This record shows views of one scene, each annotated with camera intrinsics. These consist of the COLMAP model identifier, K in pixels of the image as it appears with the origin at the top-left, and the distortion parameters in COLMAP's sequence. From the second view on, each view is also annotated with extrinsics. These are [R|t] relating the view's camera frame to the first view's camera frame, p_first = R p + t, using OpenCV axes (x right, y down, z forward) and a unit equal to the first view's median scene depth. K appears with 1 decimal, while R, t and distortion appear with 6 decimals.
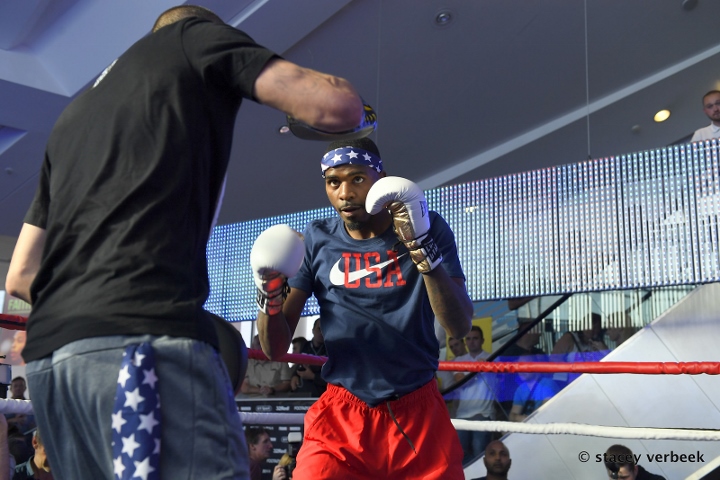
lens RADIAL K [[920.8, 0, 359.4], [0, 920.8, 232.5], [0, 0, 1]] dist [0.251974, 0.000000]
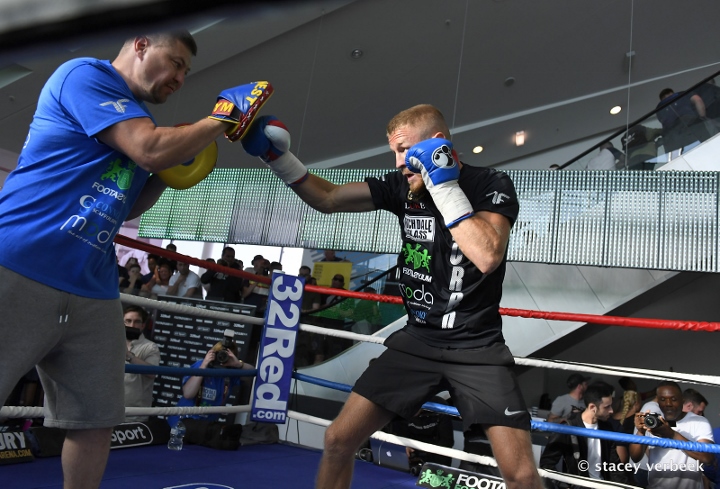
lens RADIAL K [[609.4, 0, 356.9], [0, 609.4, 245.0], [0, 0, 1]] dist [-0.057914, -0.013921]
pose [[0.957146, 0.144791, 0.250812, -0.119830], [-0.162273, 0.985460, 0.050367, 0.017601], [-0.239873, -0.088908, 0.966725, 0.091057]]
